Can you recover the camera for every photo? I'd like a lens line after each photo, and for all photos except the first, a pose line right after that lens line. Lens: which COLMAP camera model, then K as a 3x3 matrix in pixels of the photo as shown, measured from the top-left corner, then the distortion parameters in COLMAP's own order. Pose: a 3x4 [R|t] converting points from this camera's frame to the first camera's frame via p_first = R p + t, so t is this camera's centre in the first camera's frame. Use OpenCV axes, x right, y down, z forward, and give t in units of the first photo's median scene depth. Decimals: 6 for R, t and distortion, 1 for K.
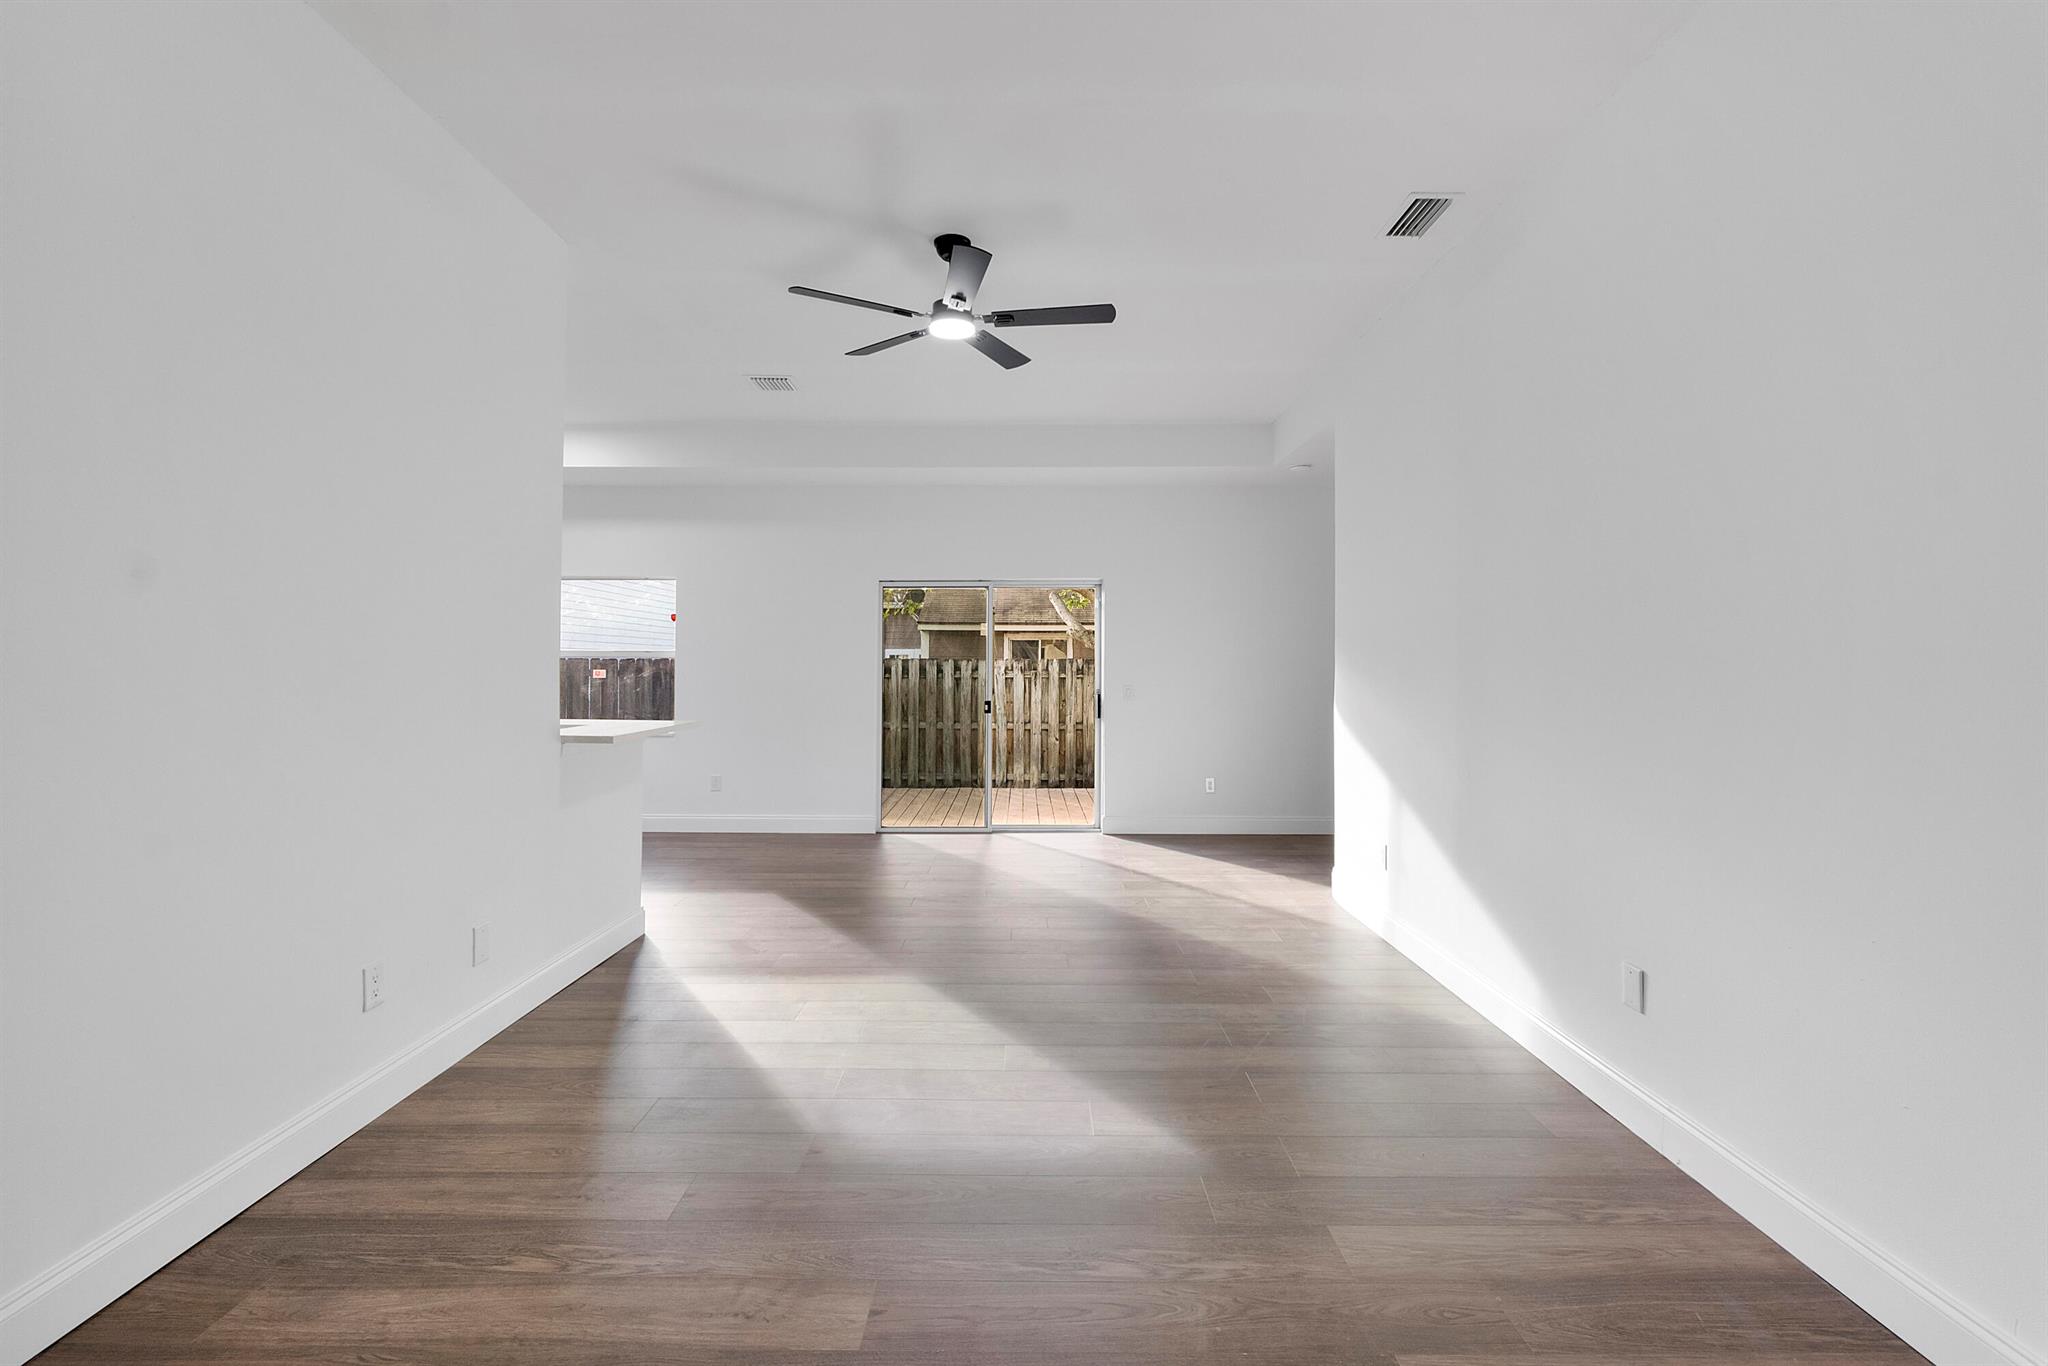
lens RADIAL K [[889.0, 0, 1025.2], [0, 889.0, 662.3], [0, 0, 1]] dist [-0.010513, 0.001716]
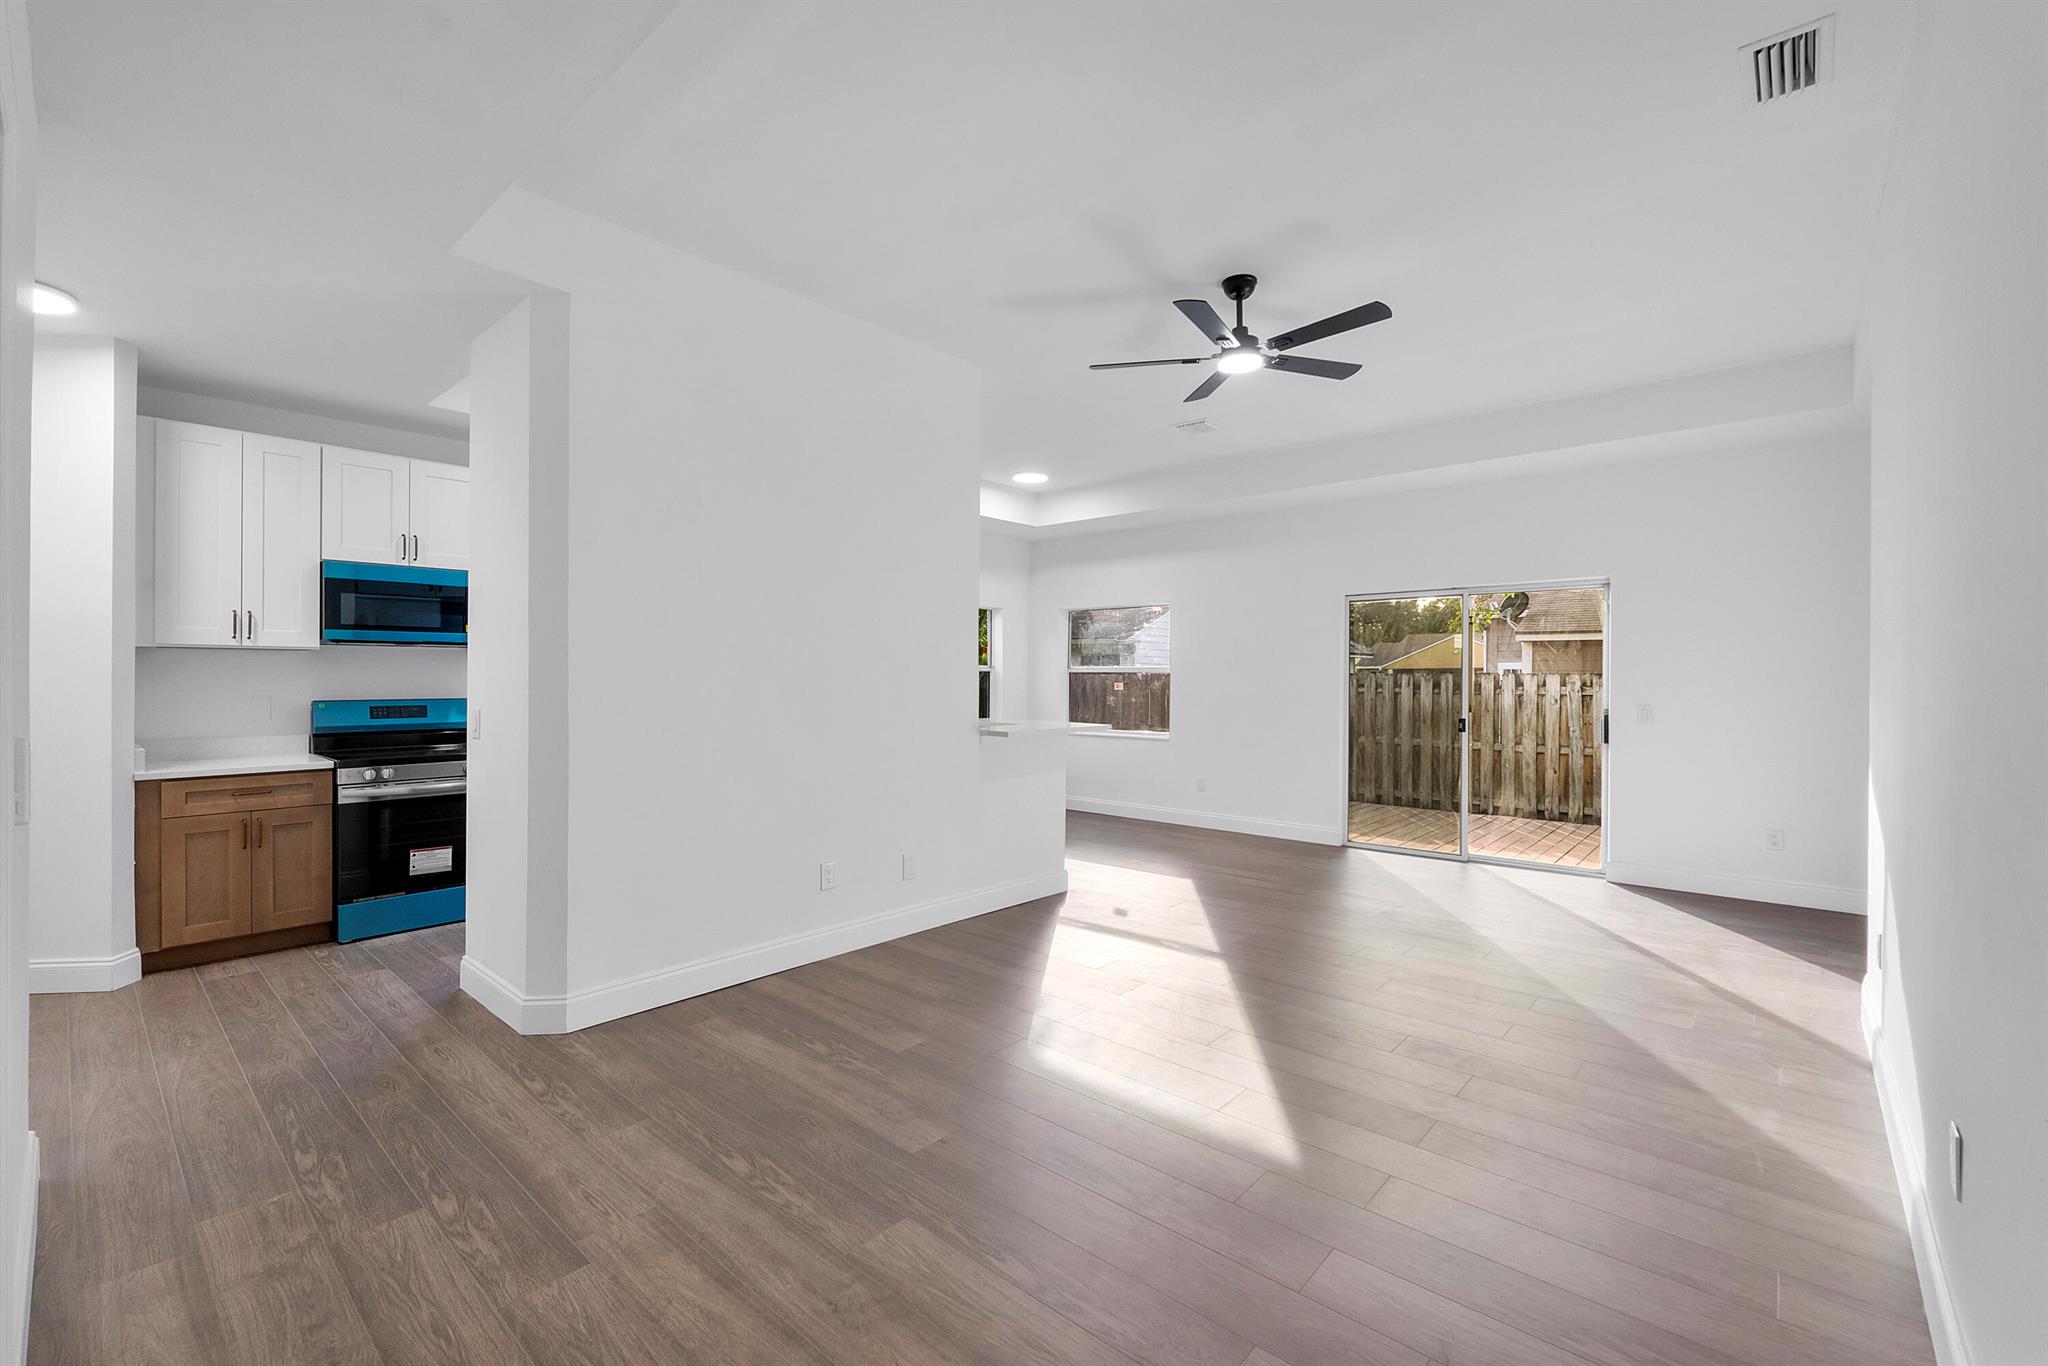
lens RADIAL K [[889.0, 0, 1026.4], [0, 889.0, 689.1], [0, 0, 1]] dist [-0.010513, 0.001716]
pose [[0.741935, 0.009174, -0.670409, 0.240537], [-0.000793, 0.999918, 0.012805, 0.001791], [0.670472, -0.008969, 0.741881, 0.017015]]
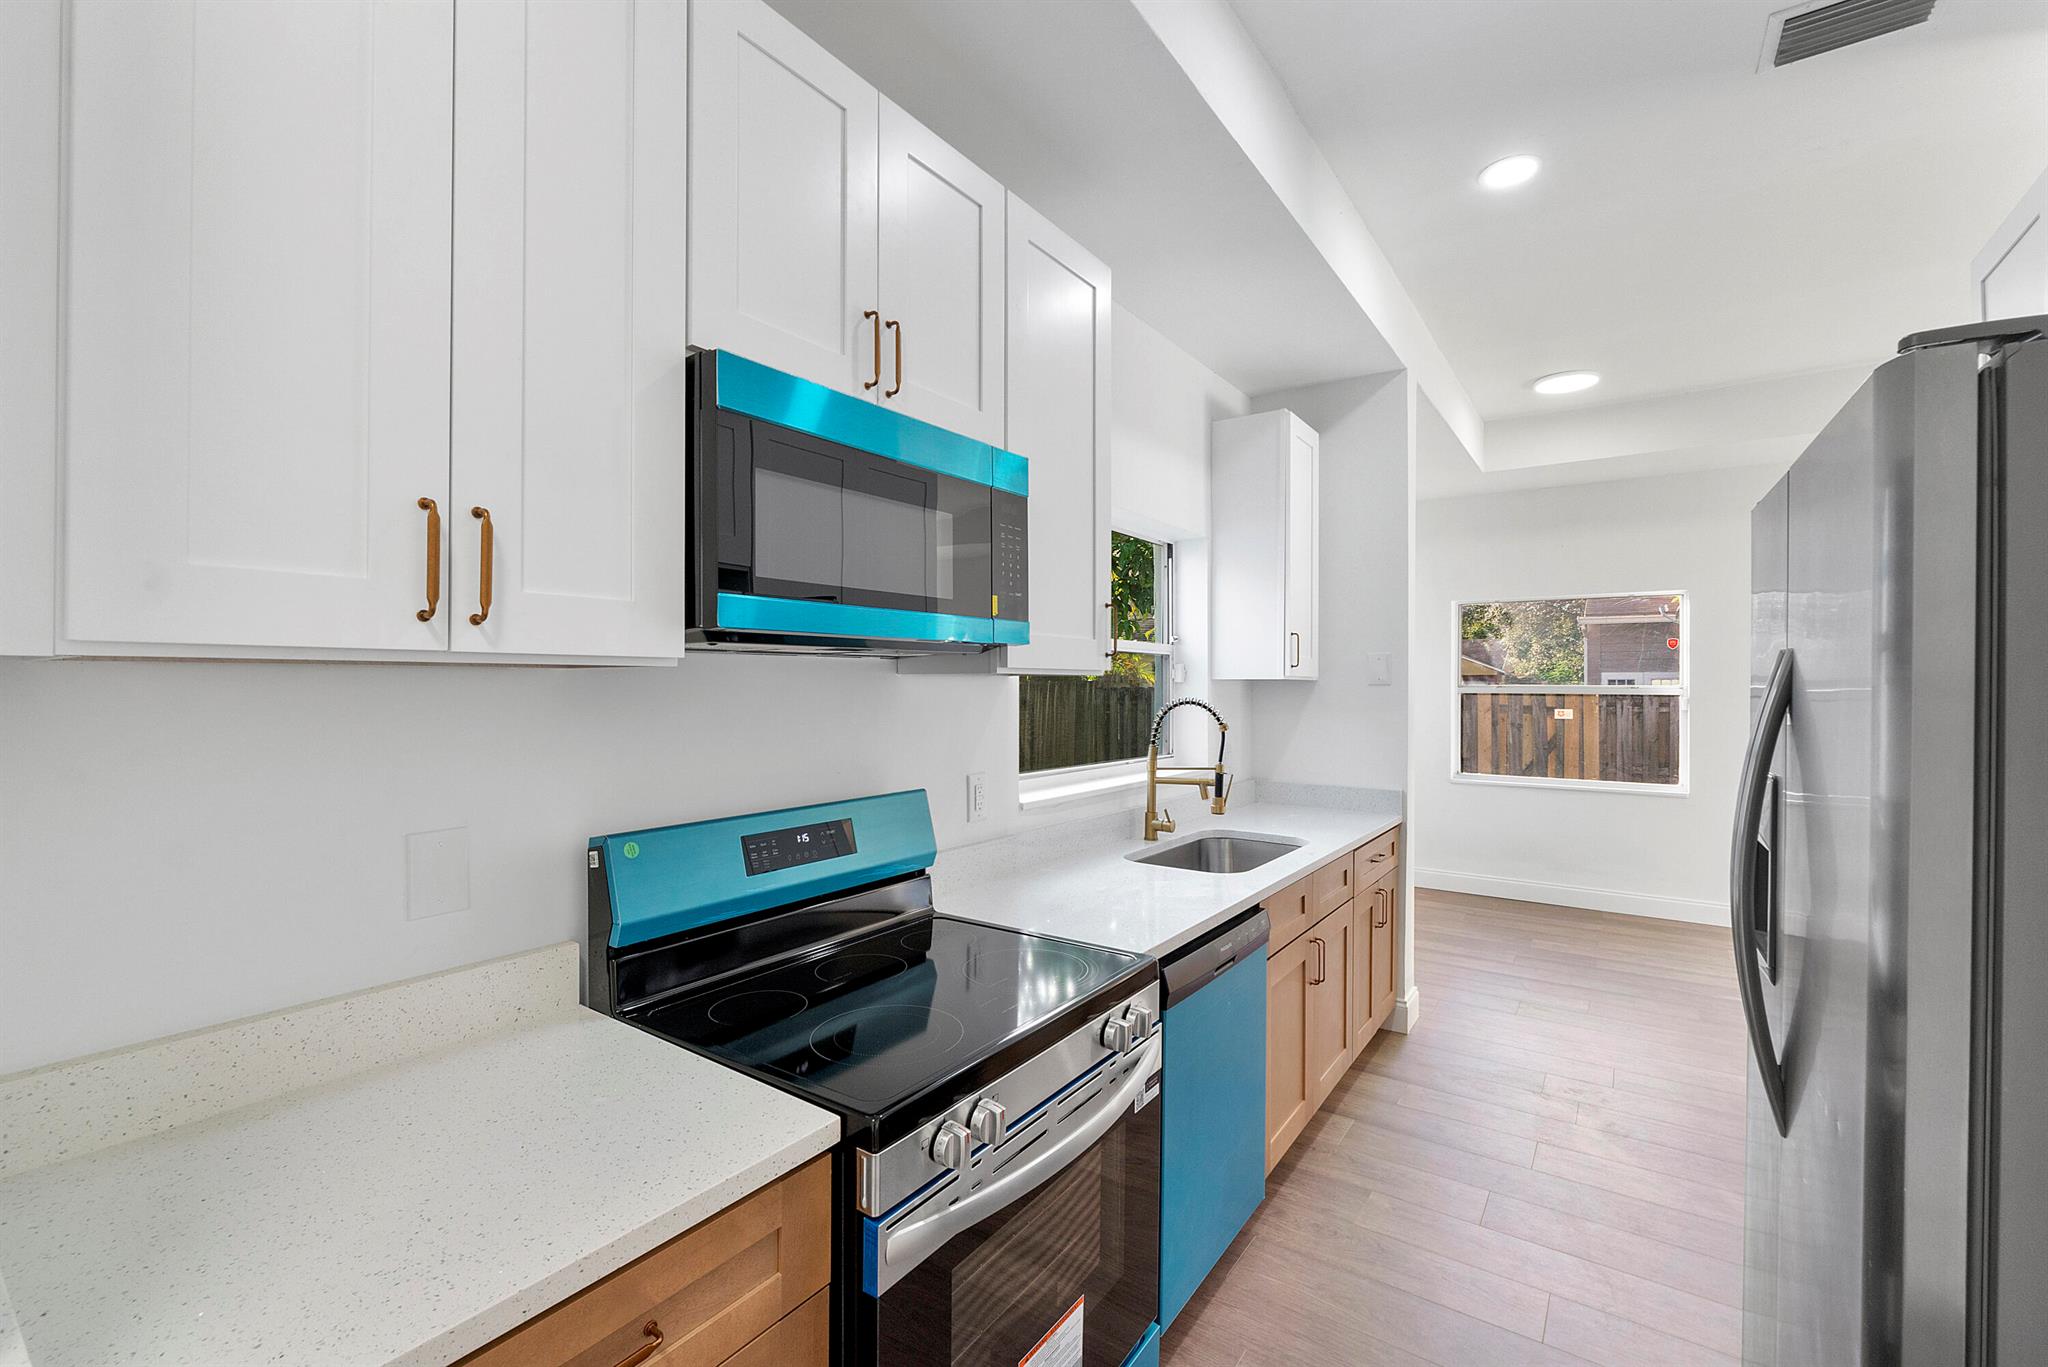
lens RADIAL K [[889.0, 0, 1027.7], [0, 889.0, 677.8], [0, 0, 1]] dist [-0.010513, 0.001716]
pose [[0.827009, 0.014708, -0.561996, -0.436359], [-0.013681, 0.999888, 0.006034, -0.018629], [0.562022, 0.002699, 0.827118, 0.040433]]
